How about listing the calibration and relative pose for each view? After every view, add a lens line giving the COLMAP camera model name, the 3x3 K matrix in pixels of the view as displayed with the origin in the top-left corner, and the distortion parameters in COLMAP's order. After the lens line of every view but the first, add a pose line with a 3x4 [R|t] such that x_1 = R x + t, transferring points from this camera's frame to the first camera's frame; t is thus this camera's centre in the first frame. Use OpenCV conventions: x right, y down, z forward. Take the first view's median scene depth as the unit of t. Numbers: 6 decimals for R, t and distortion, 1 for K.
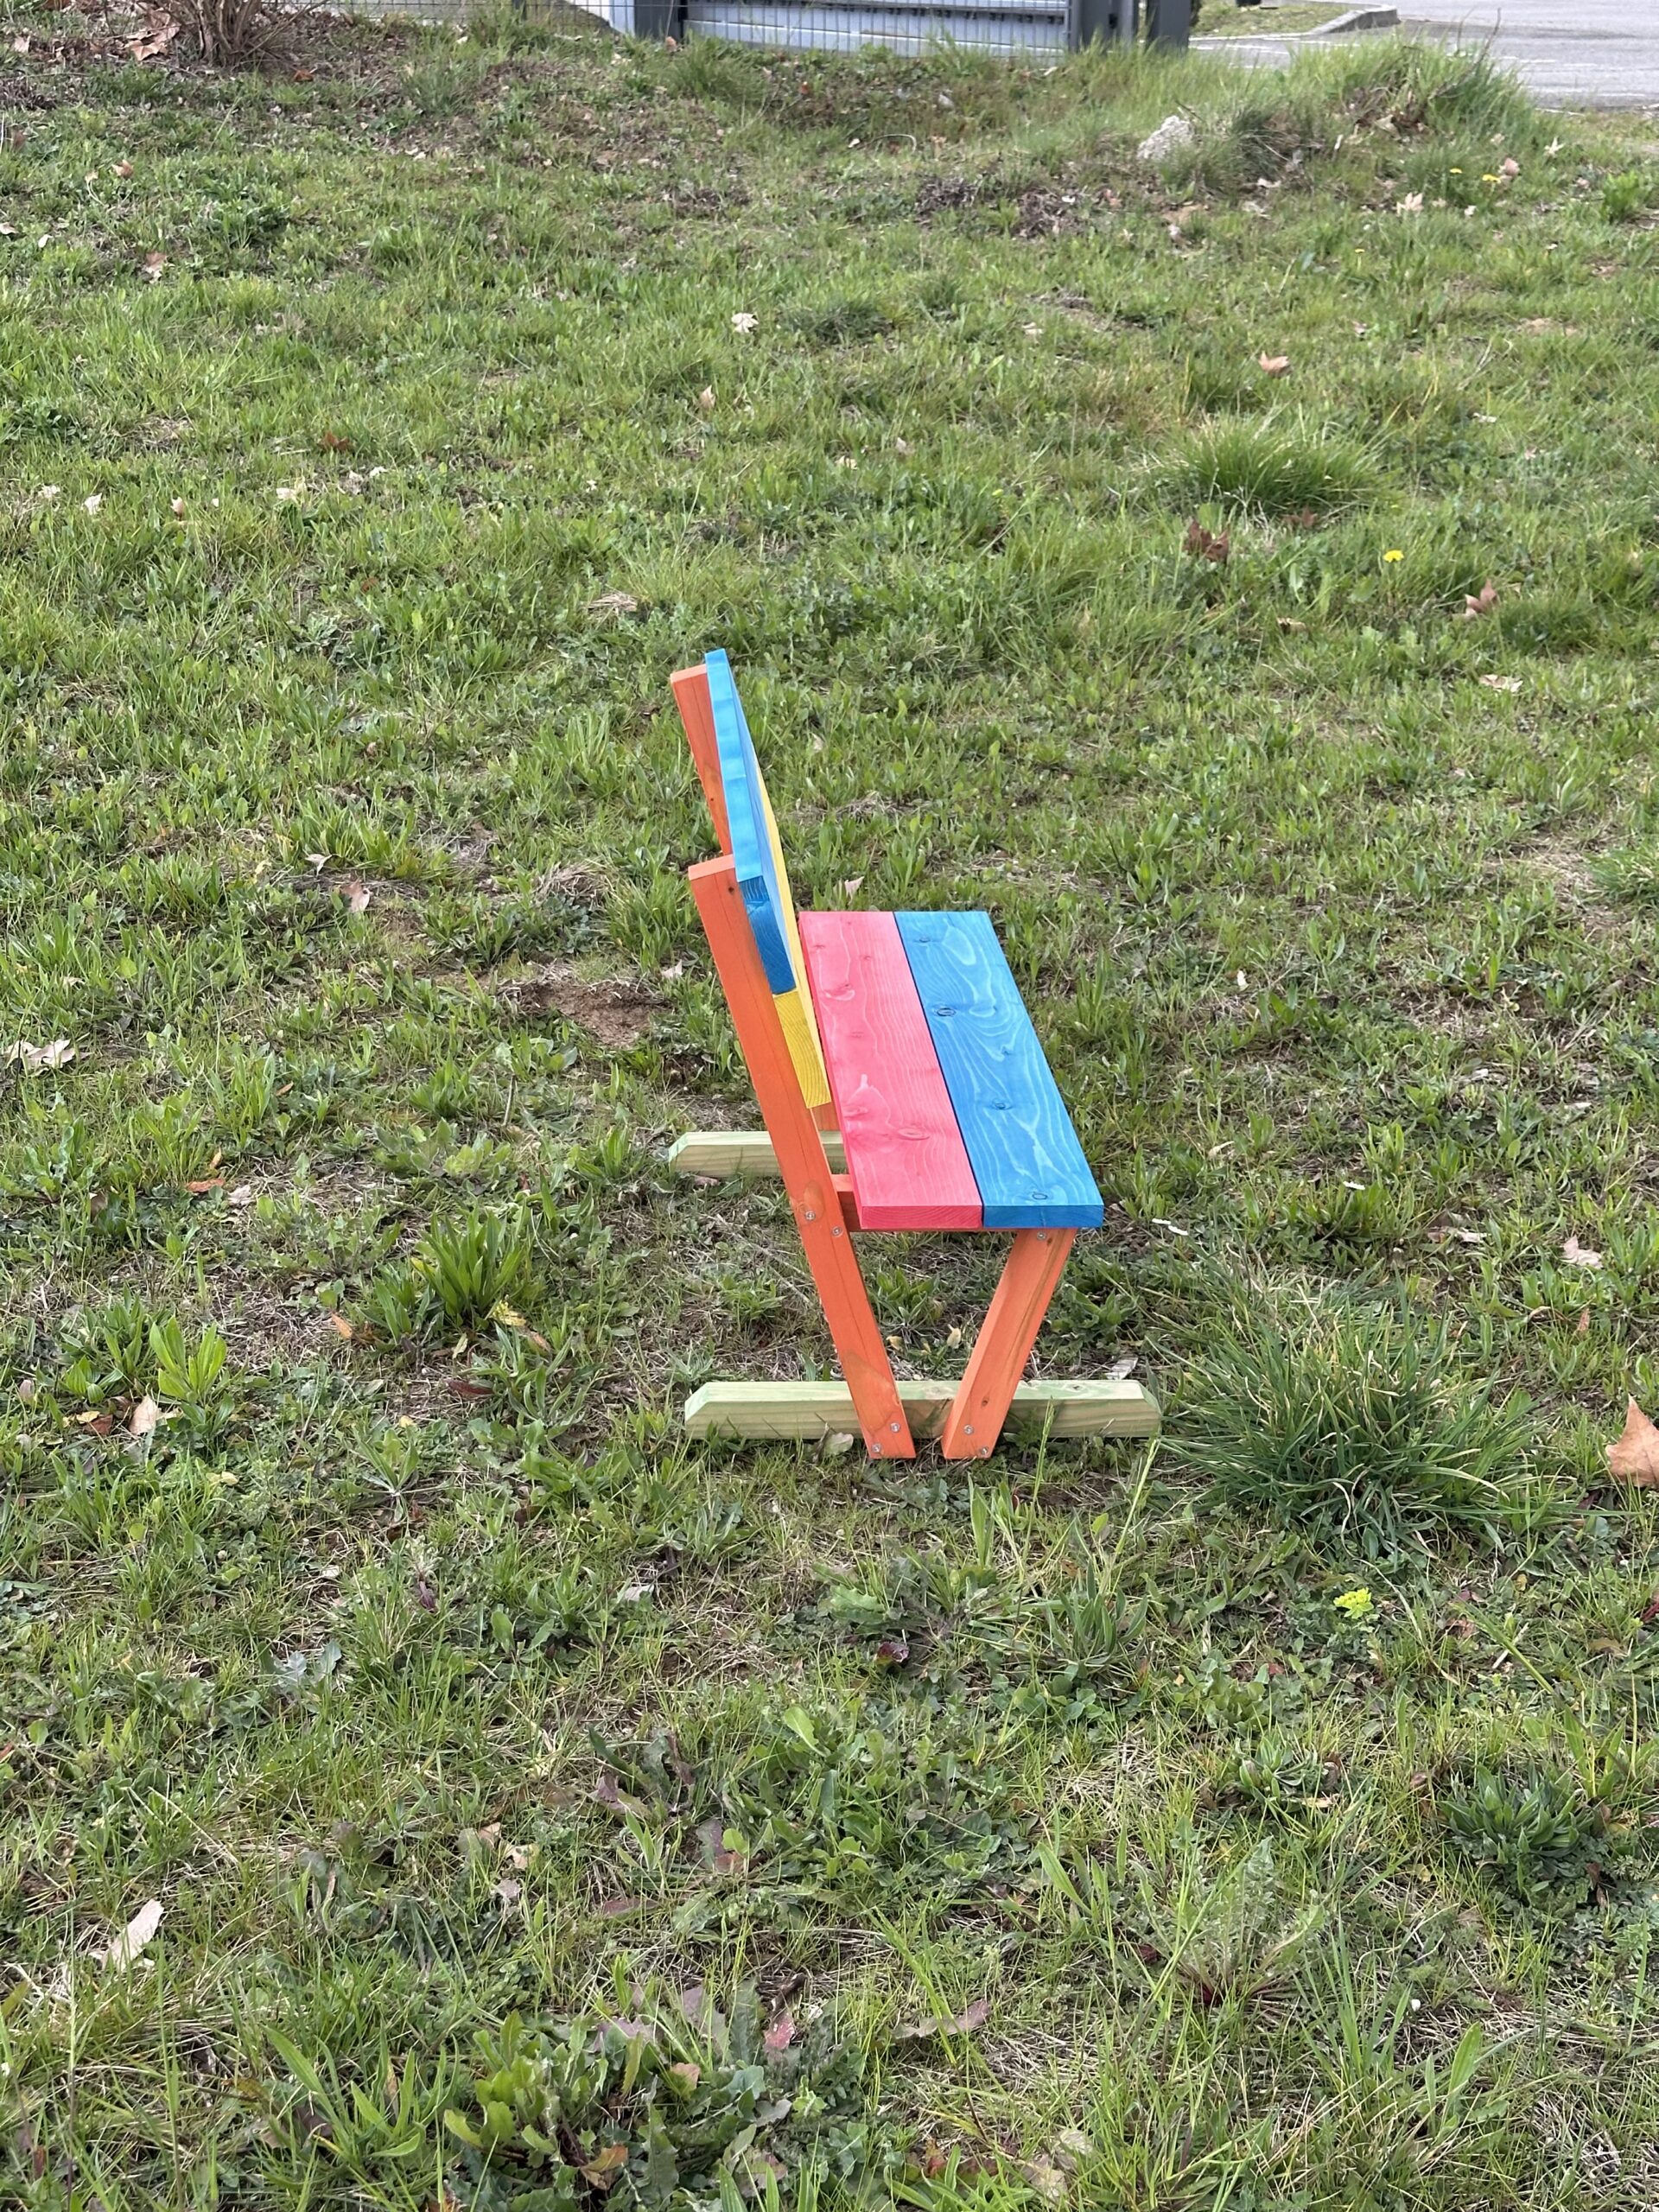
lens RADIAL K [[3036.6, 0, 830.4], [0, 3036.6, 1090.2], [0, 0, 1]] dist [0.080147, 0.000000]
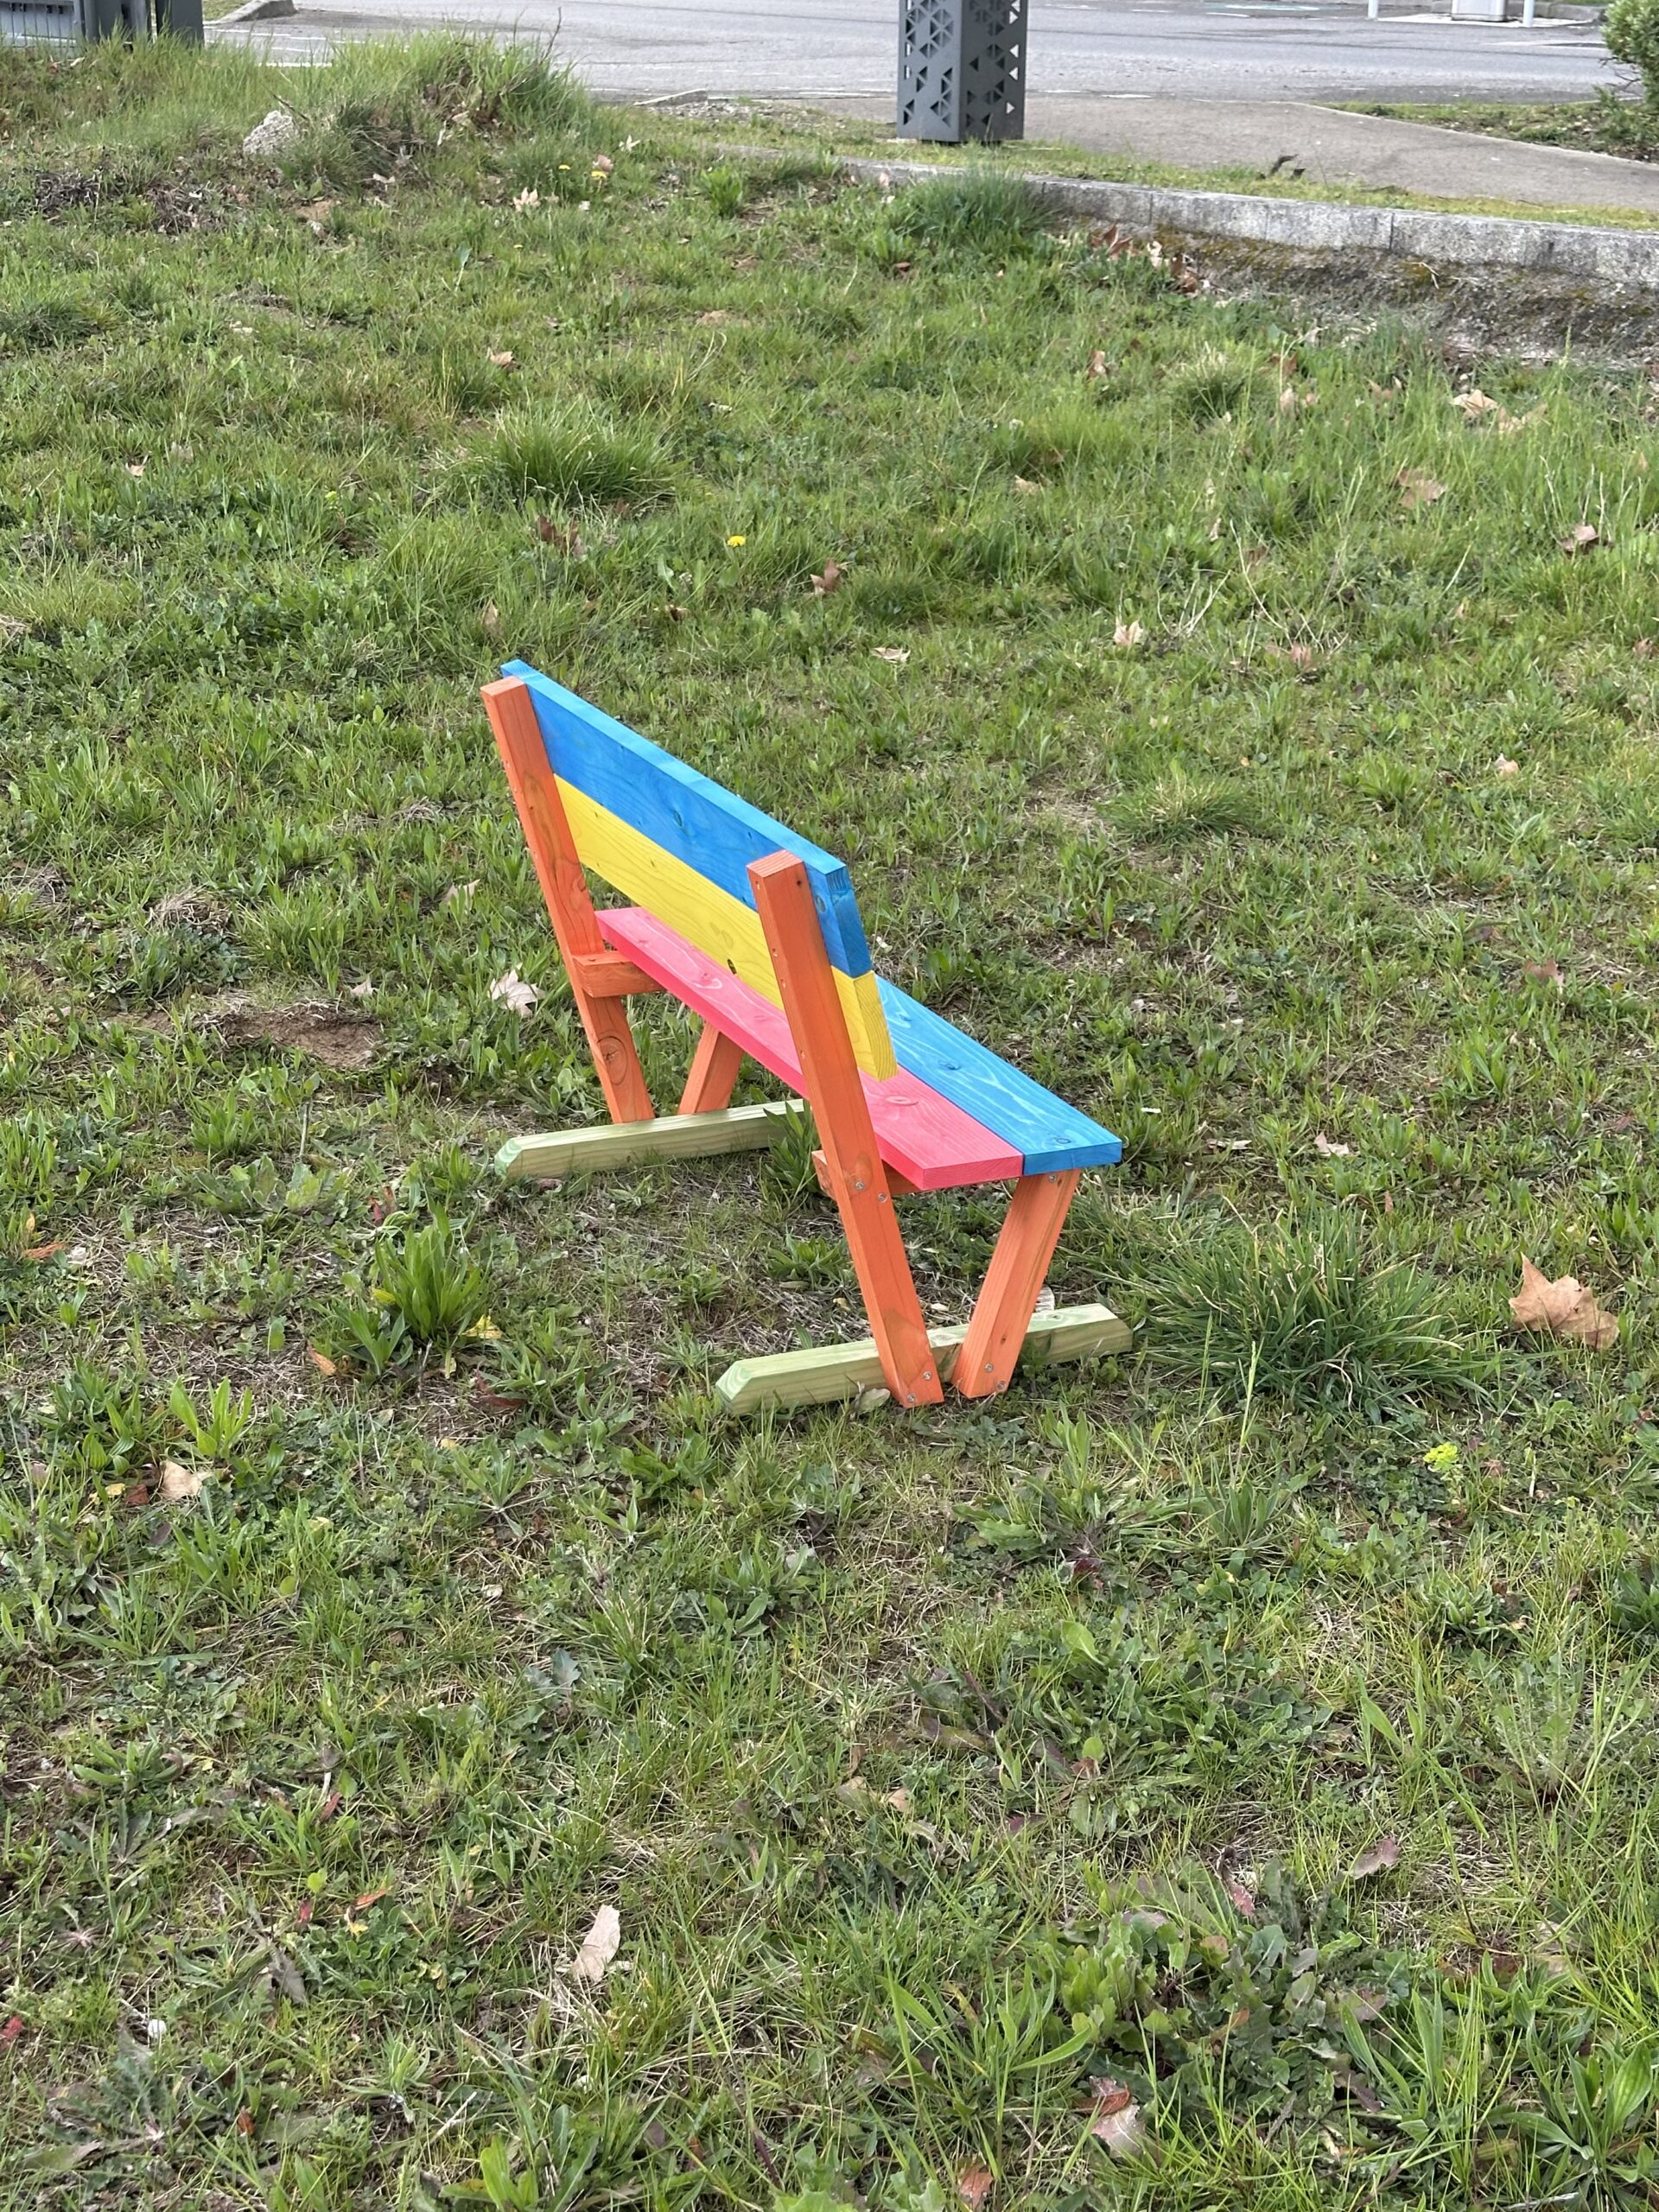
lens RADIAL K [[3036.6, 0, 833.8], [0, 3036.6, 1120.8], [0, 0, 1]] dist [0.080147, 0.000000]
pose [[0.932343, -0.116861, 0.342169, -0.168809], [0.112382, 0.993118, 0.032959, -0.007551], [-0.343666, 0.007725, 0.939060, 0.005519]]
